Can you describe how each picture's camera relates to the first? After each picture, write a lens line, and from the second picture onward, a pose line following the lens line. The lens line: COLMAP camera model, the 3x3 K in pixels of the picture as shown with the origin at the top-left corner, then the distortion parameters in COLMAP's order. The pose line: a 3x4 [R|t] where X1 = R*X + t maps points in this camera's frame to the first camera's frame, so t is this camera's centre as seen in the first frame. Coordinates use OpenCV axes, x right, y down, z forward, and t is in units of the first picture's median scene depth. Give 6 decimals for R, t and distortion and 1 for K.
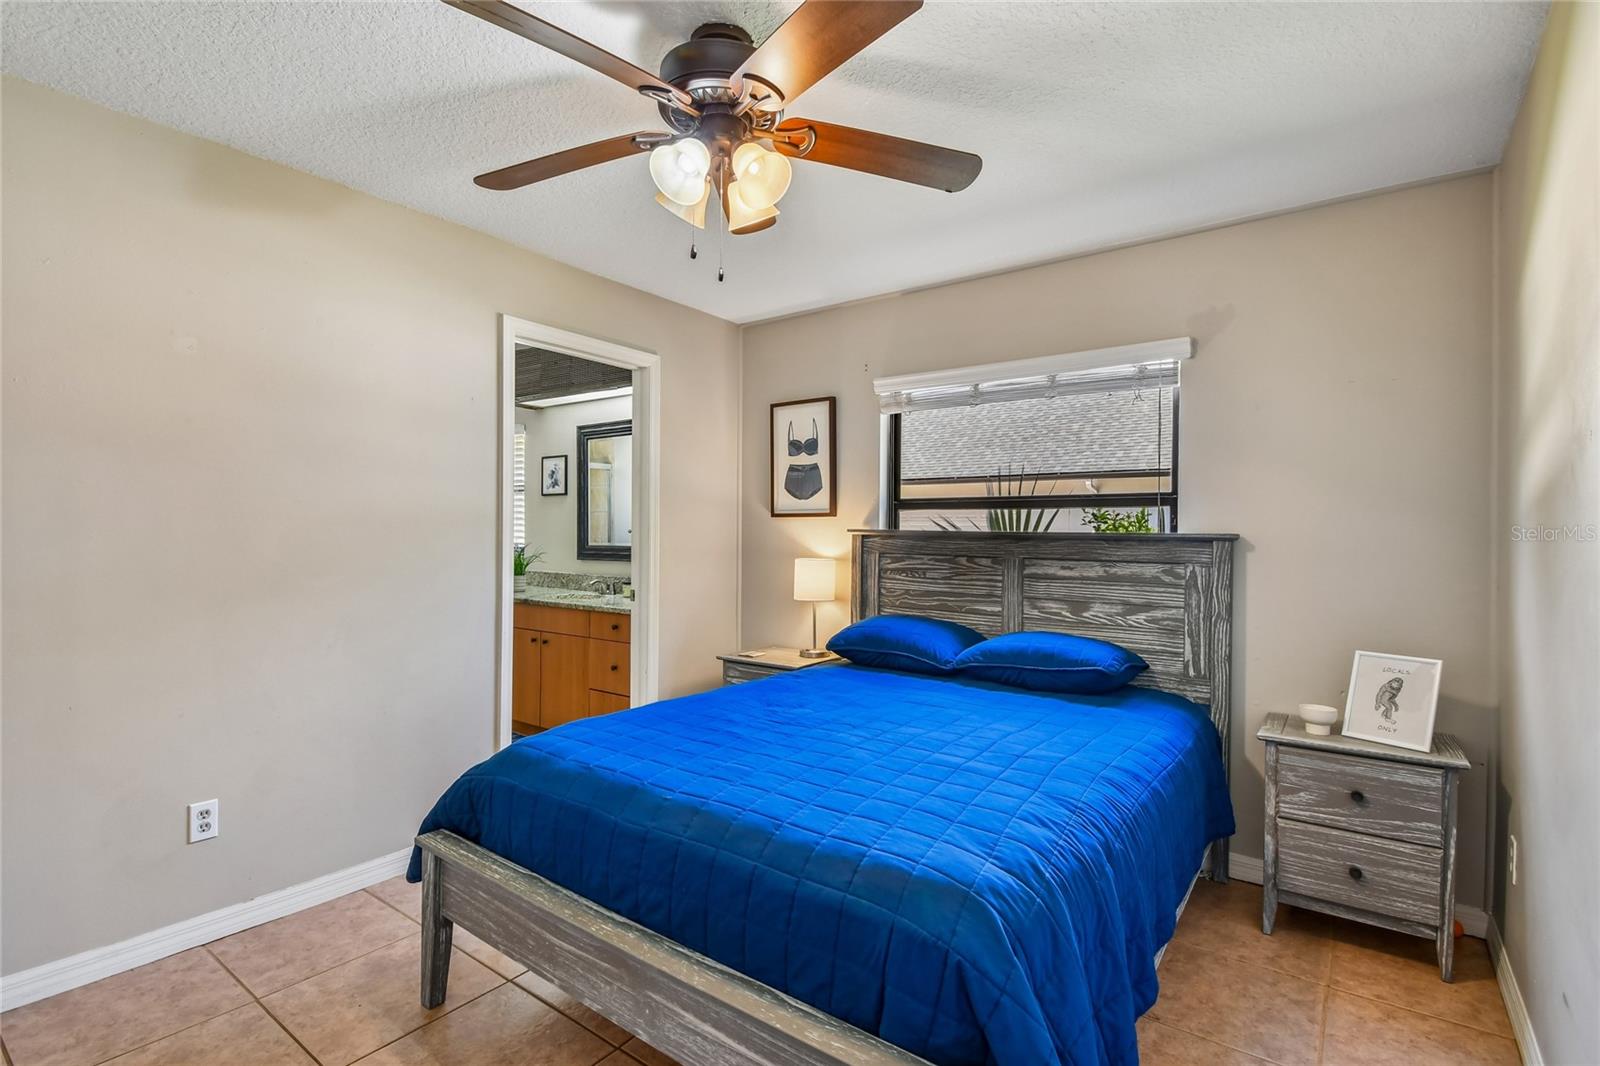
lens RADIAL K [[757.4, 0, 798.9], [0, 757.4, 535.7], [0, 0, 1]] dist [0.002286, 0.000038]
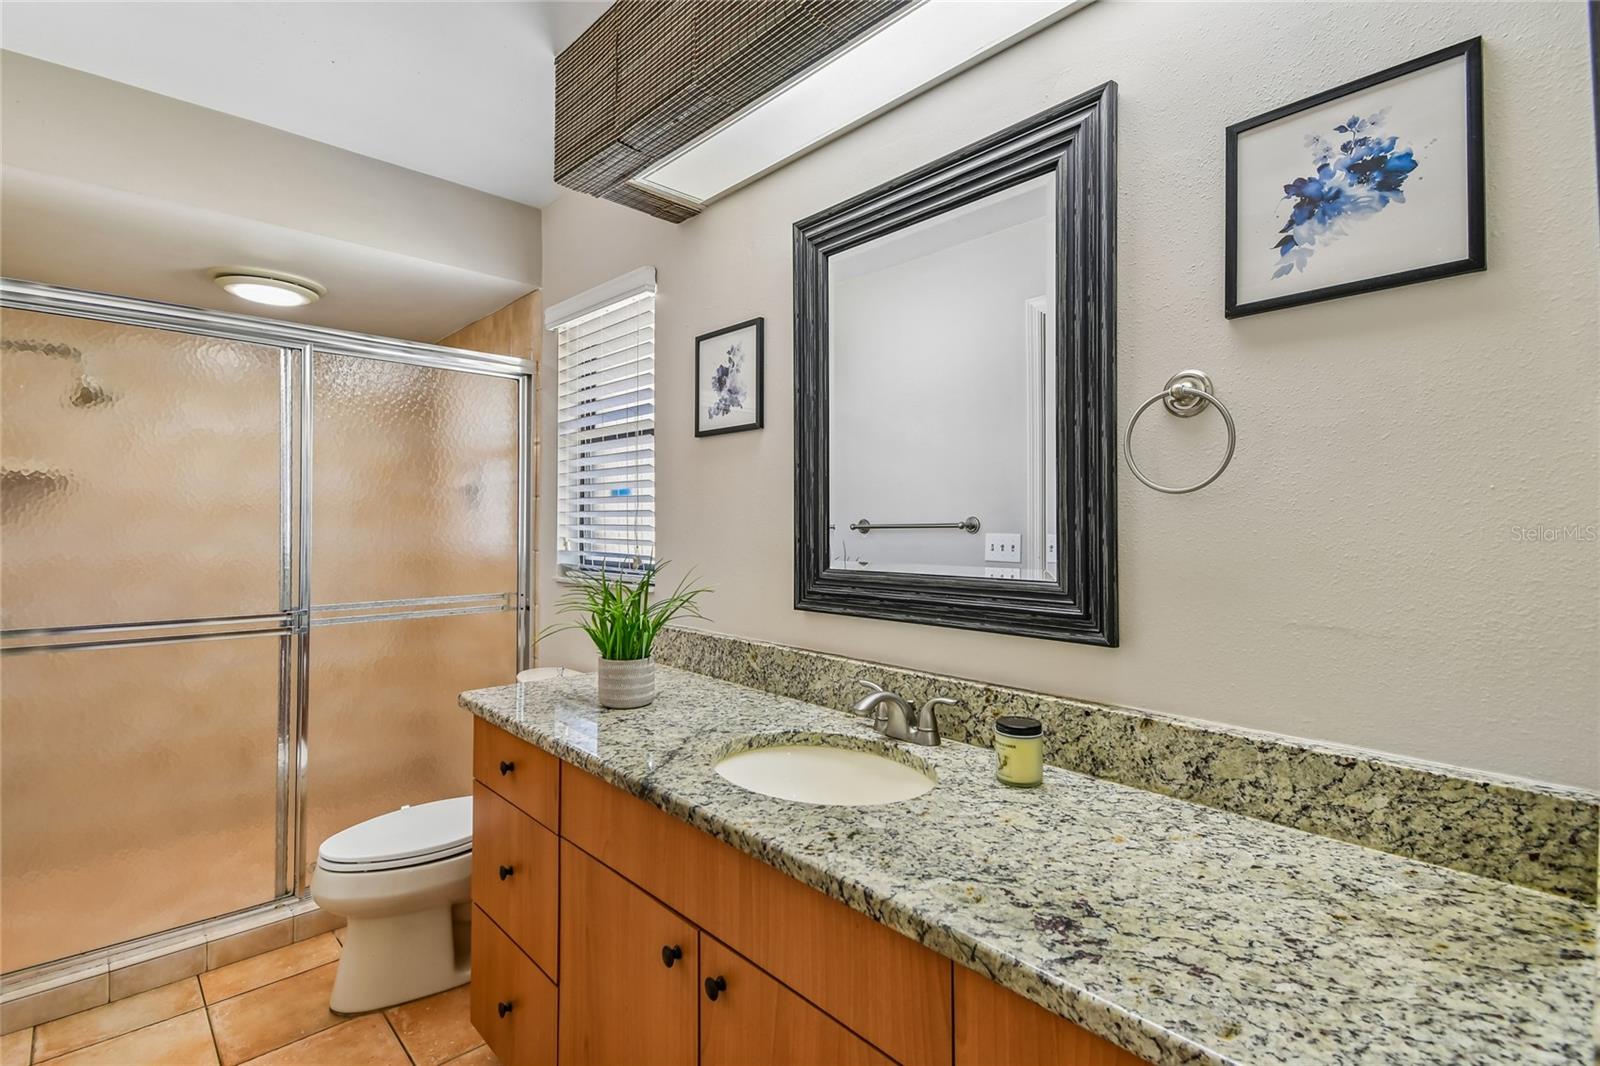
lens RADIAL K [[757.4, 0, 801.3], [0, 757.4, 524.9], [0, 0, 1]] dist [0.002286, 0.000038]
pose [[0.983898, -0.002231, -0.178717, -0.226855], [0.001864, 0.999996, -0.002219, -0.006372], [0.178722, 0.001850, 0.983898, 0.656082]]
